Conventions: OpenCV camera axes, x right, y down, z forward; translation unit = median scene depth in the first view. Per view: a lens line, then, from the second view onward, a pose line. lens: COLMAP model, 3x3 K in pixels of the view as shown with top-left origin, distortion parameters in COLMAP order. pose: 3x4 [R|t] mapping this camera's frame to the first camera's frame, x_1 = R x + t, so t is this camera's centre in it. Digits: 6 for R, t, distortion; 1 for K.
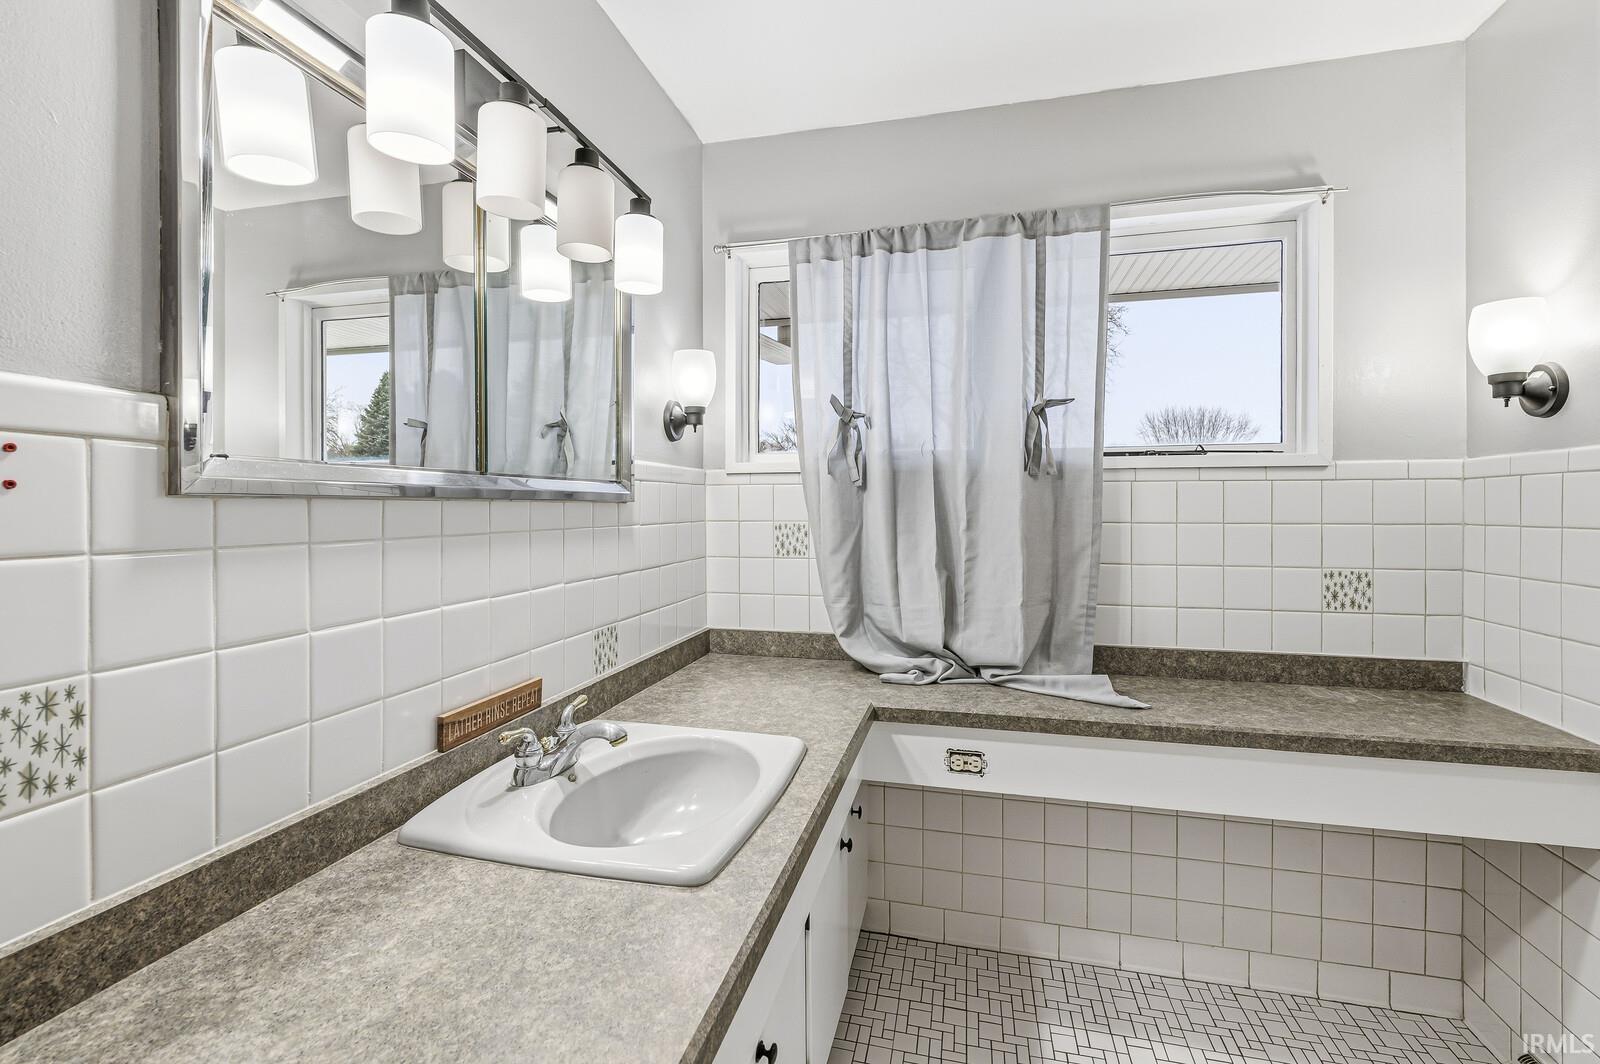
lens RADIAL K [[690.5, 0, 802.2], [0, 690.5, 513.1], [0, 0, 1]] dist [-0.000420, 0.000403]
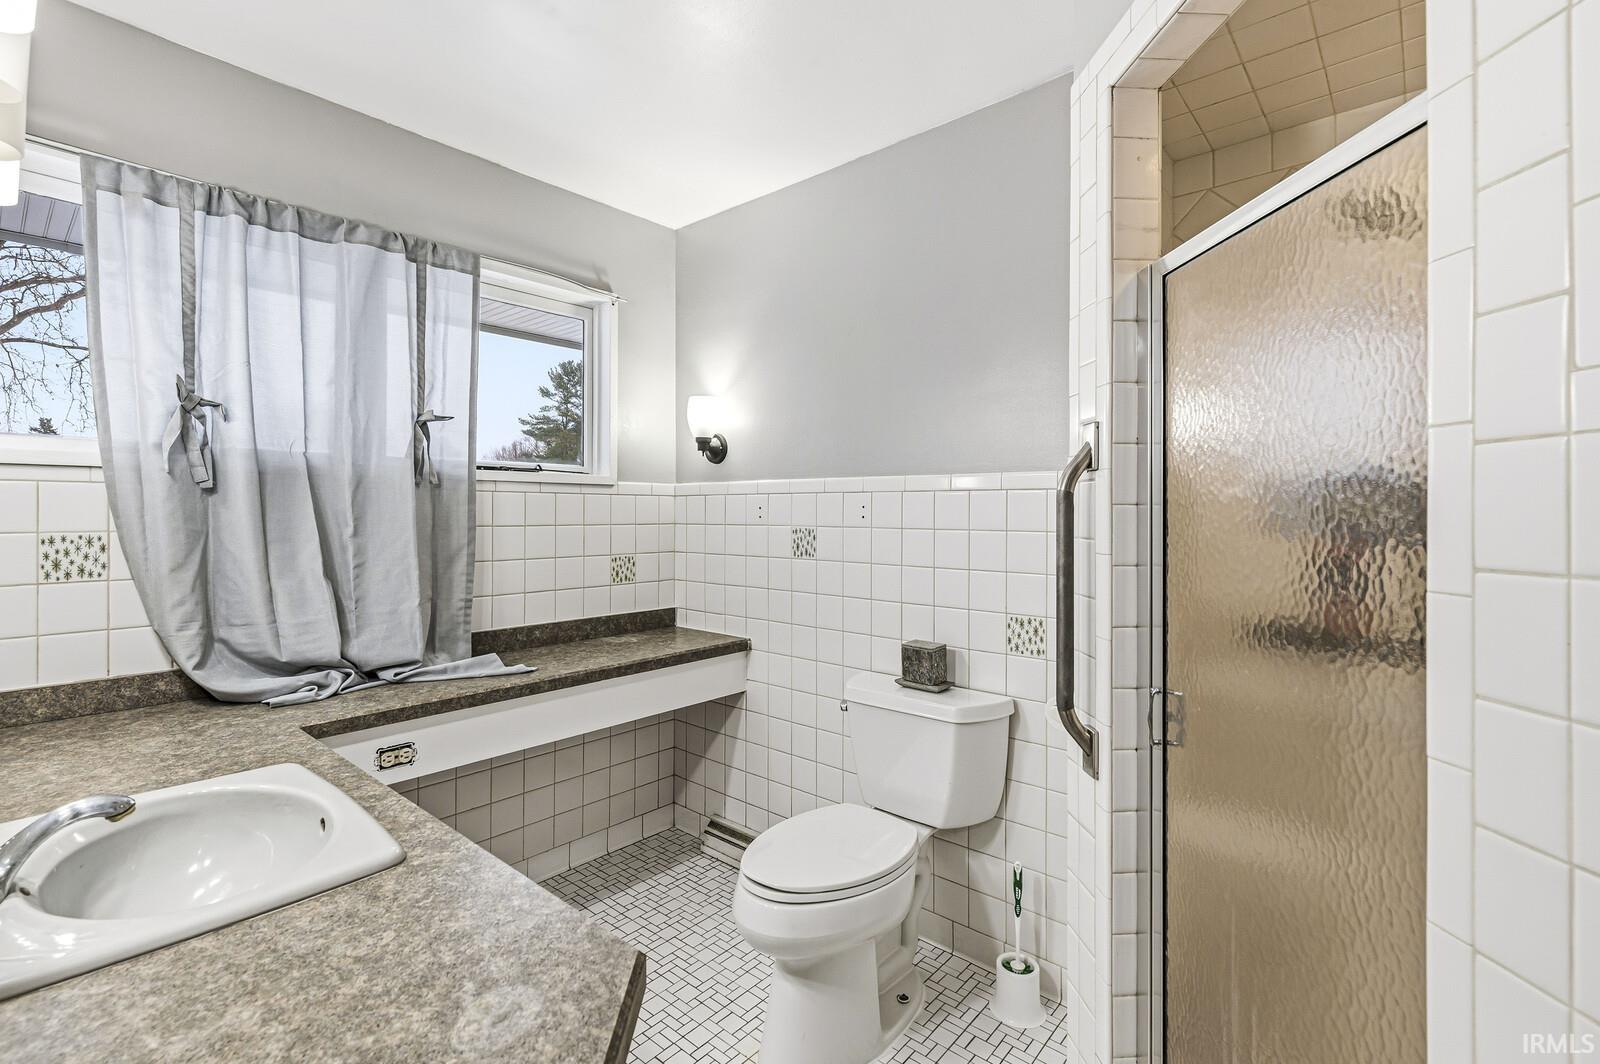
lens RADIAL K [[690.5, 0, 804.0], [0, 690.5, 519.2], [0, 0, 1]] dist [-0.000420, 0.000403]
pose [[0.460843, -0.007881, 0.887447, -0.341978], [0.005337, 0.999967, 0.006109, -0.002498], [-0.887466, 0.001921, 0.460869, -0.028850]]
